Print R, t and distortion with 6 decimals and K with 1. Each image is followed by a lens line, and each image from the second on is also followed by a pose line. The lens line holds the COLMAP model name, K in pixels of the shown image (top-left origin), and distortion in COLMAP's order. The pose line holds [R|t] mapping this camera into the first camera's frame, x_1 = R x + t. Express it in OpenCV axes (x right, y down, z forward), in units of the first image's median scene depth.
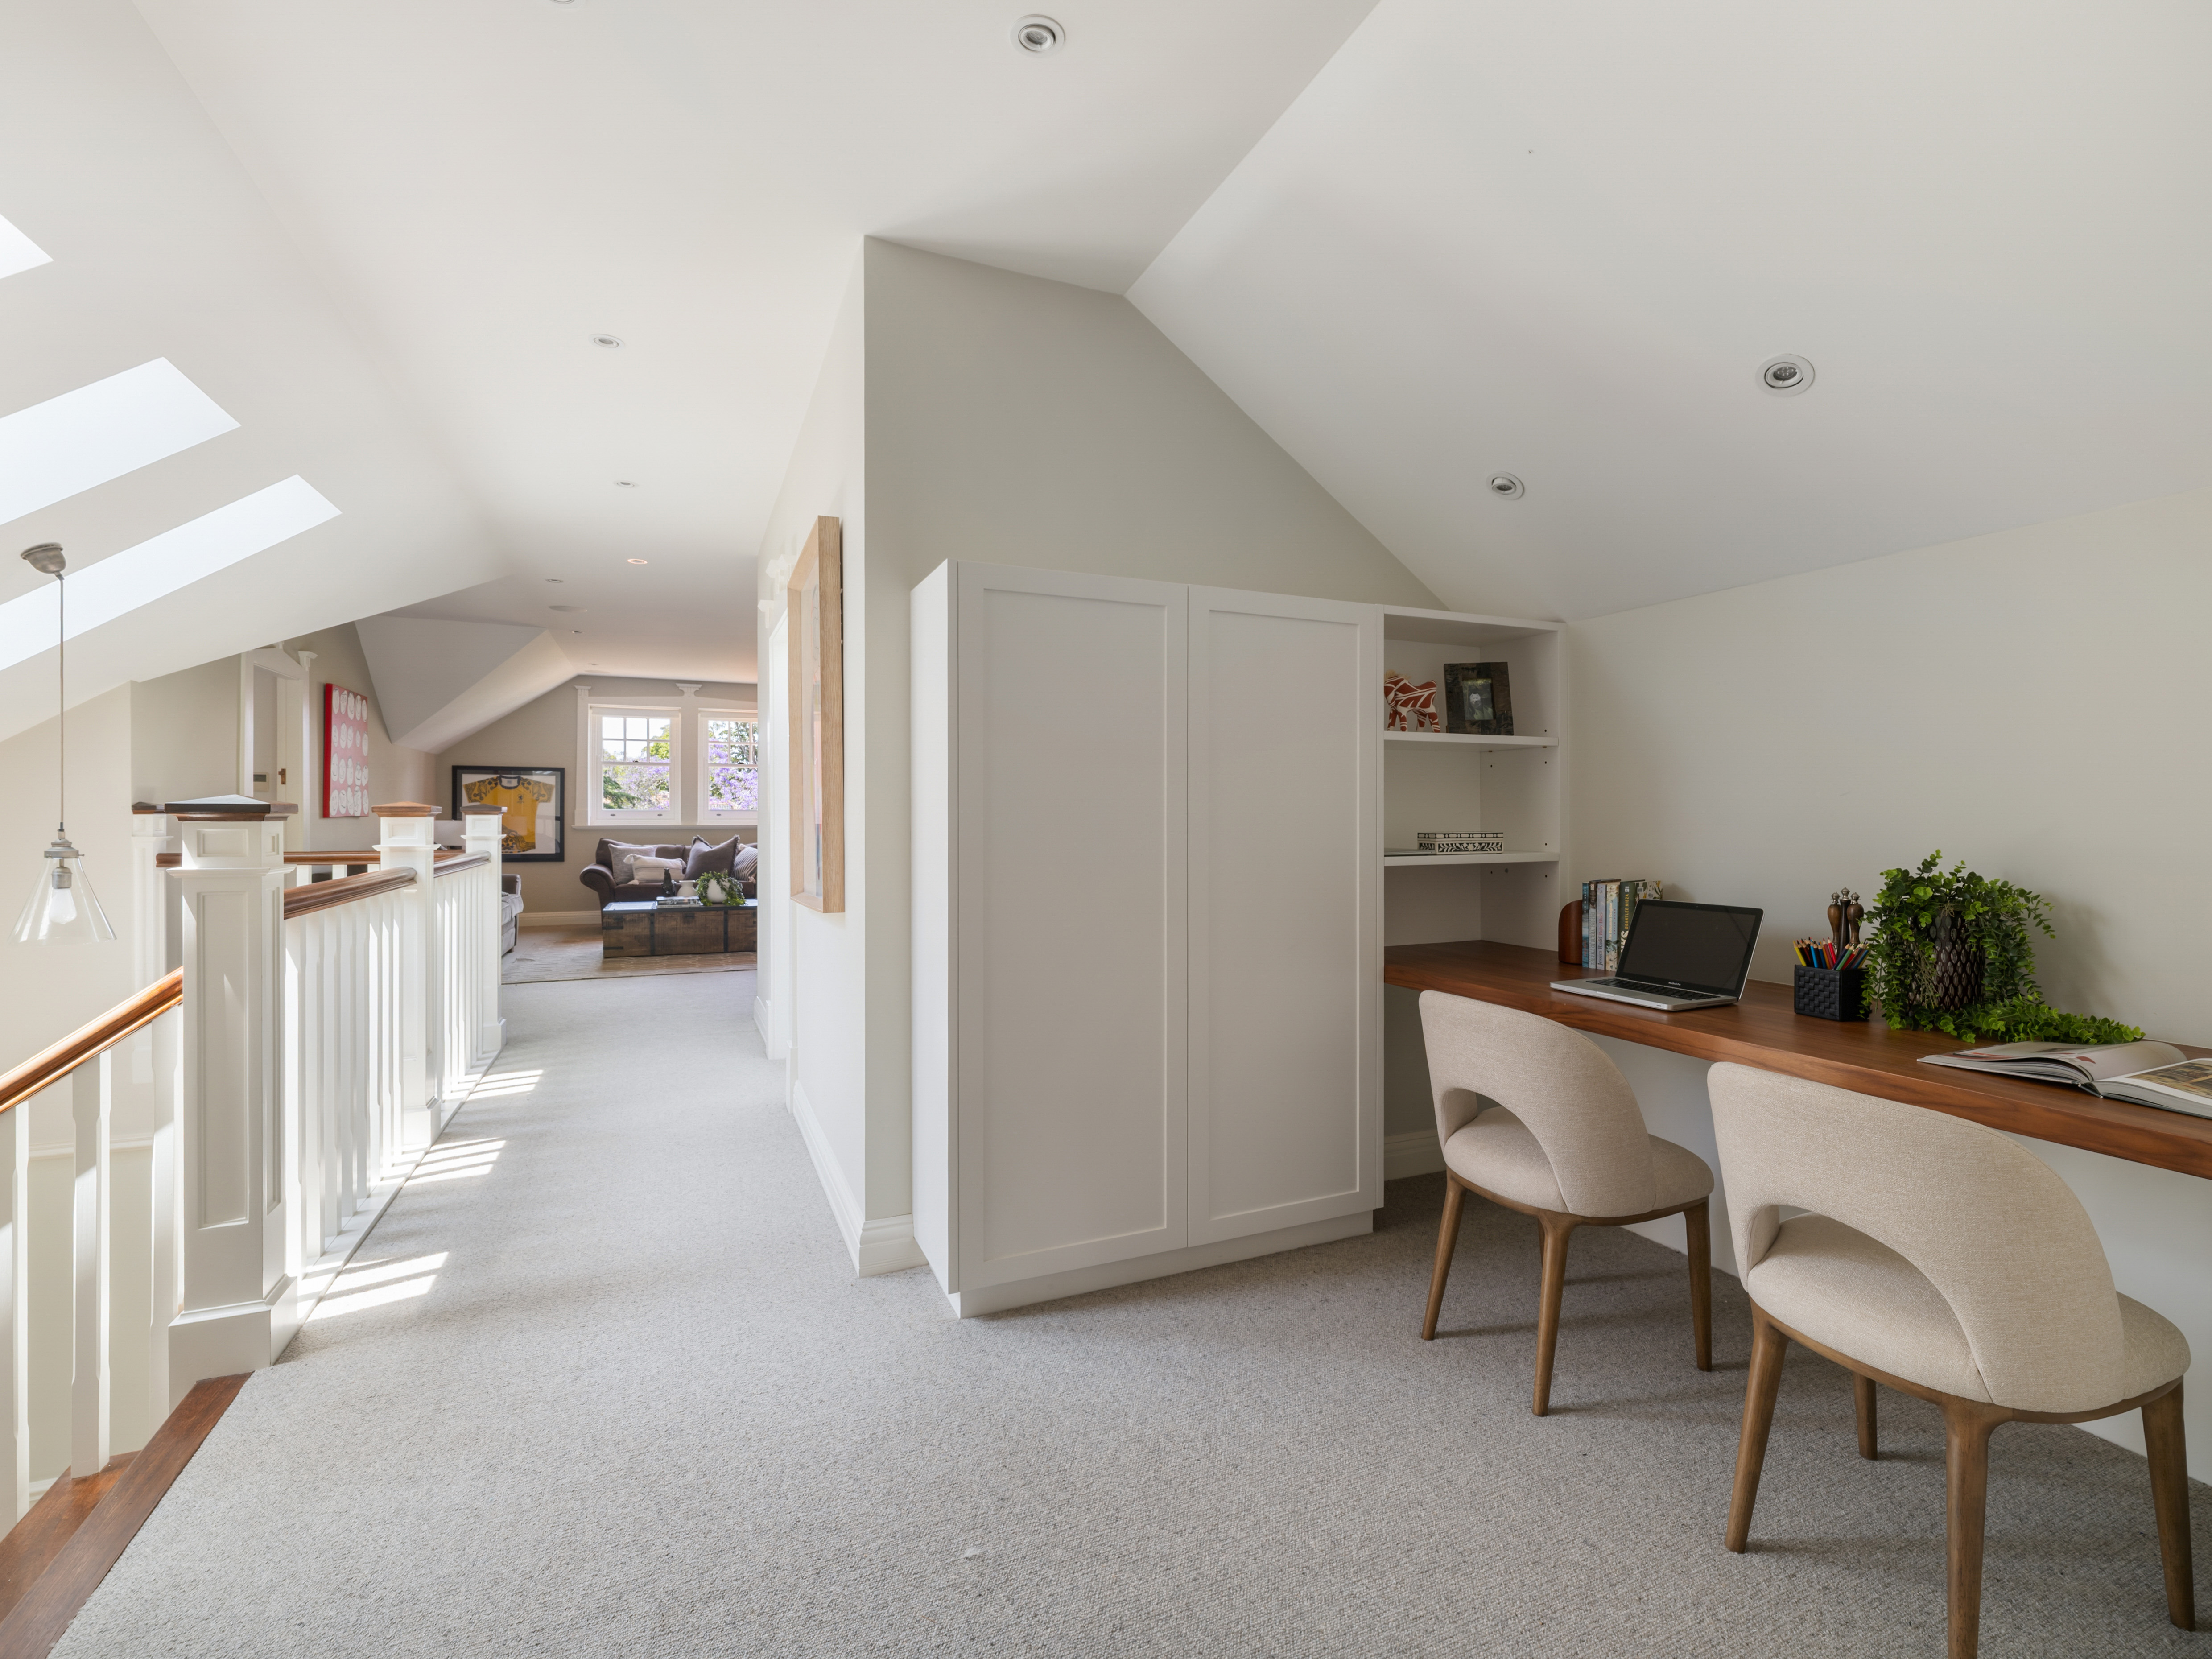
lens RADIAL K [[1014.0, 0, 1116.3], [0, 1014.0, 821.4], [0, 0, 1]] dist [0.002462, 0.000127]
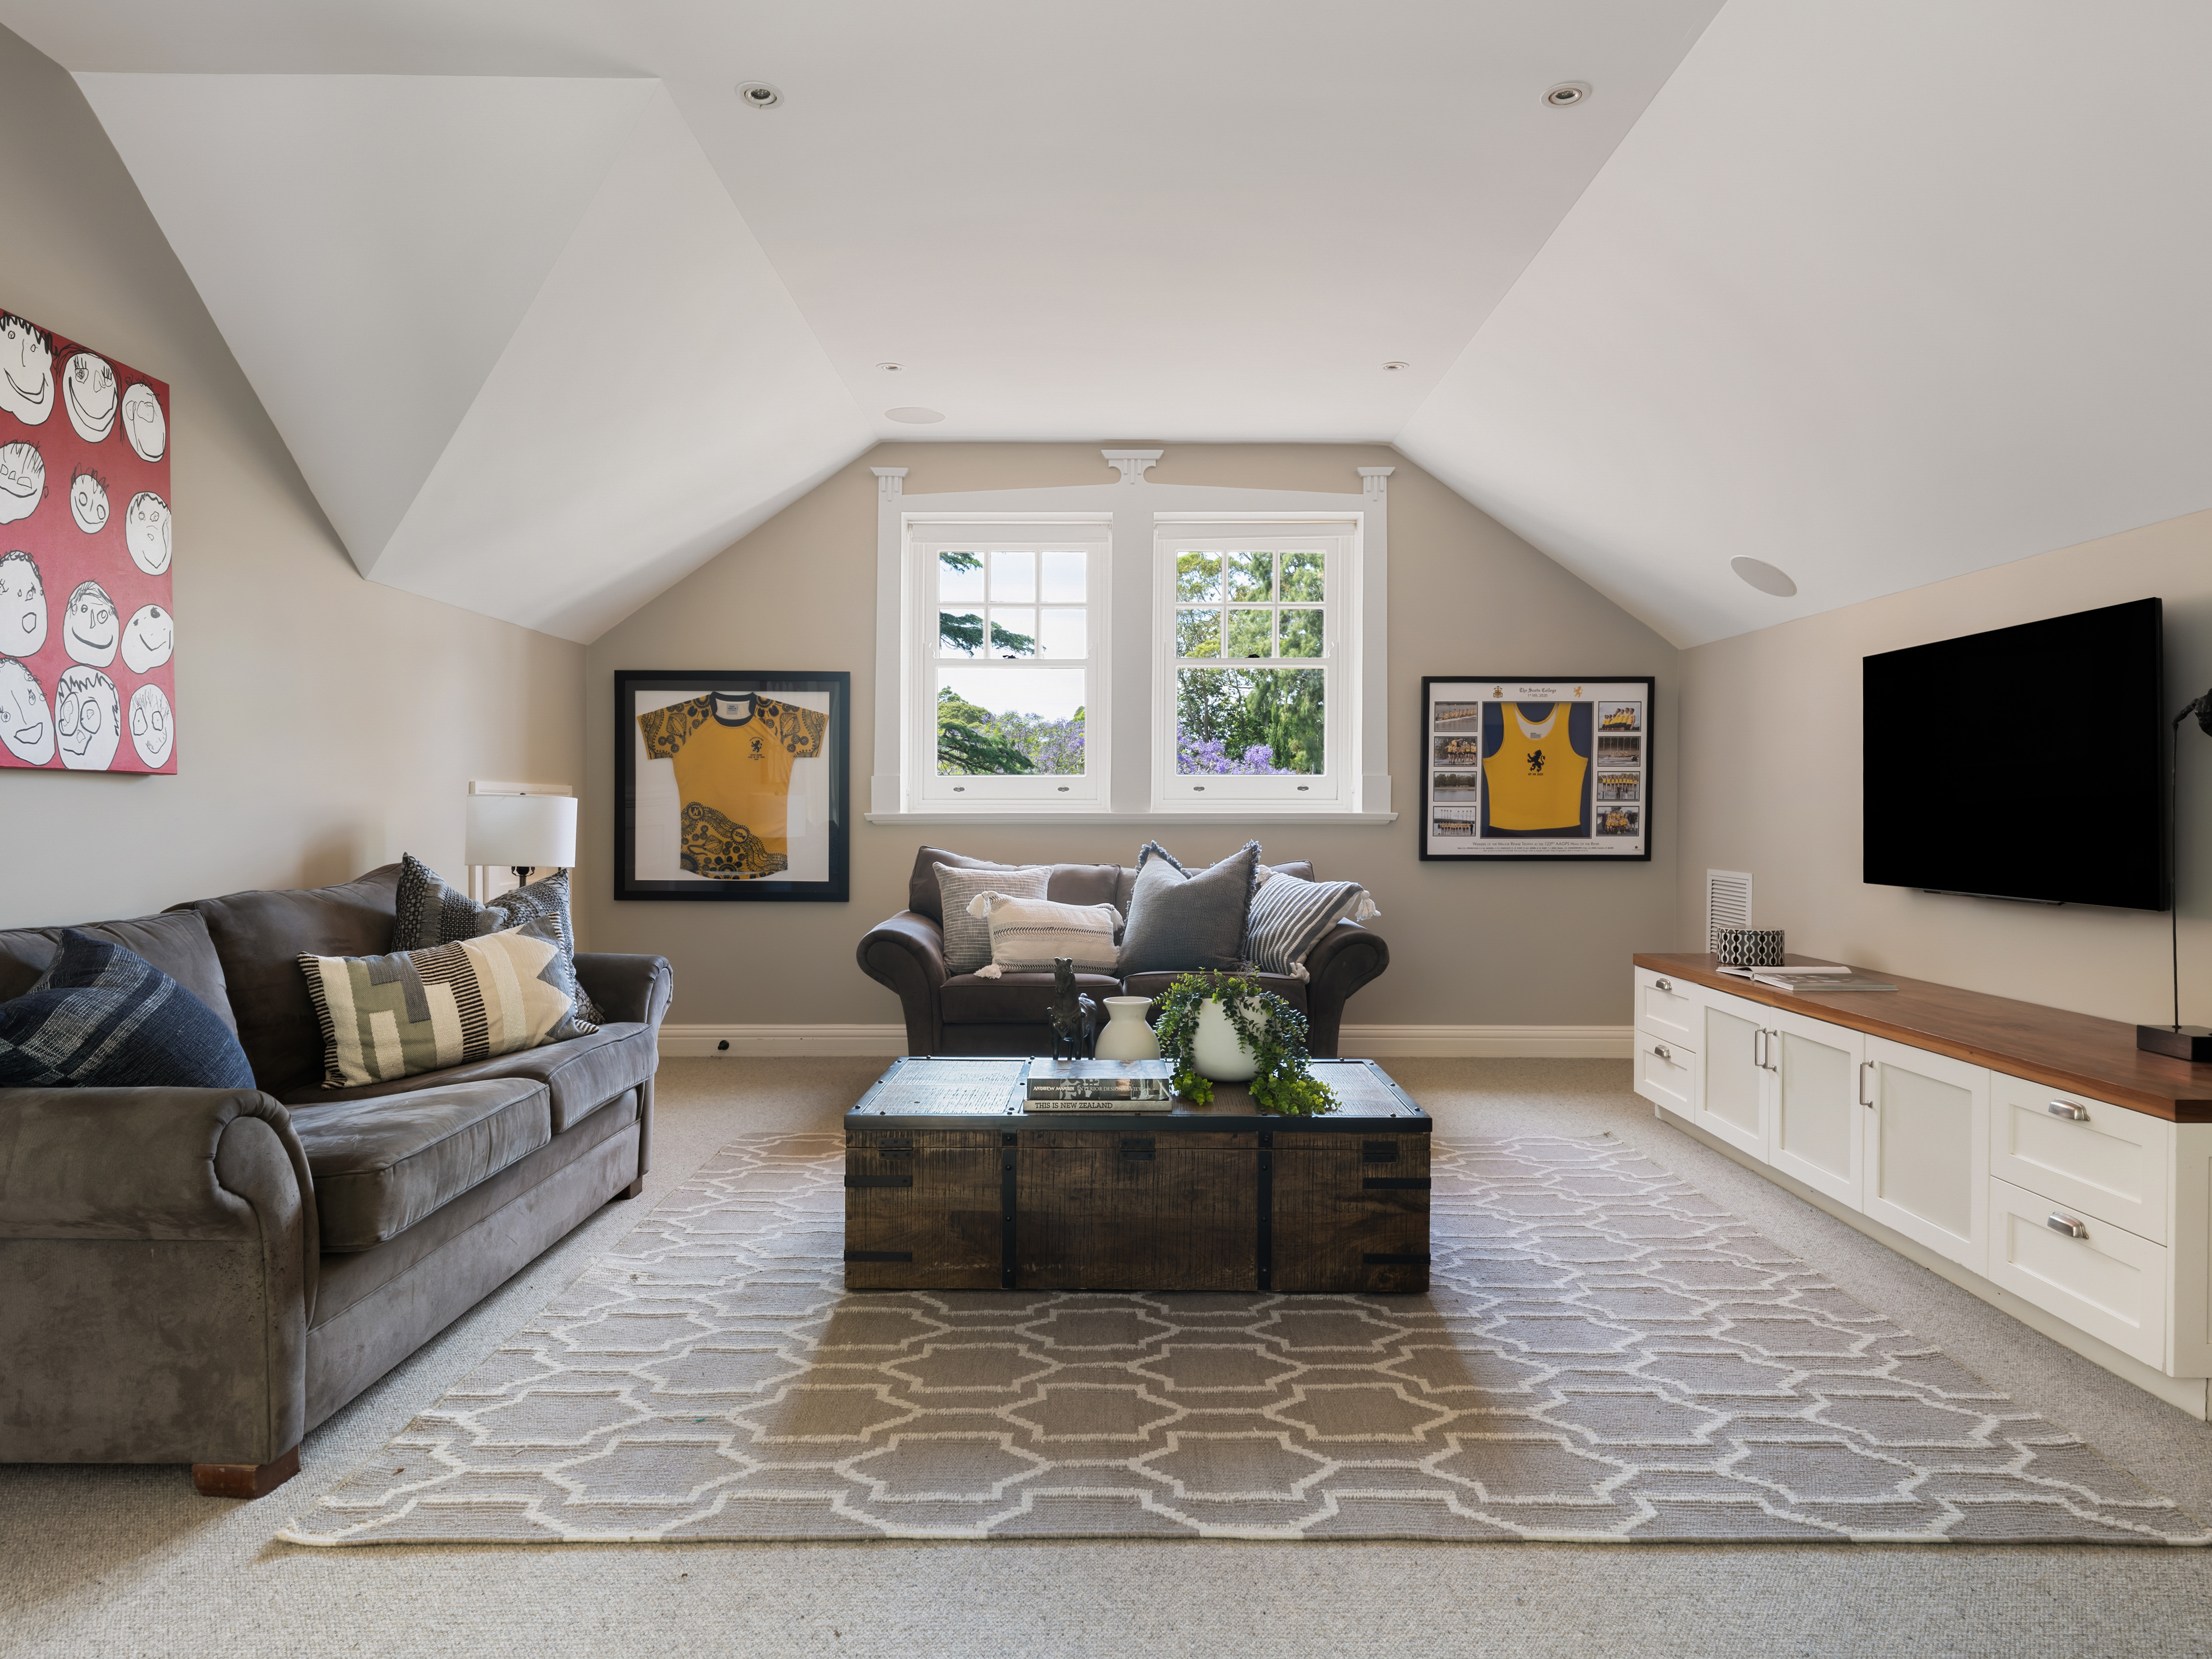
lens RADIAL K [[1353.2, 0, 1106.7], [0, 1353.2, 826.2], [0, 0, 1]] dist [-0.000514, -0.000024]
pose [[0.916246, 0.004167, -0.400594, -0.237808], [-0.003369, 0.999991, 0.002697, 0.007341], [0.400601, -0.001121, 0.916252, 0.558720]]
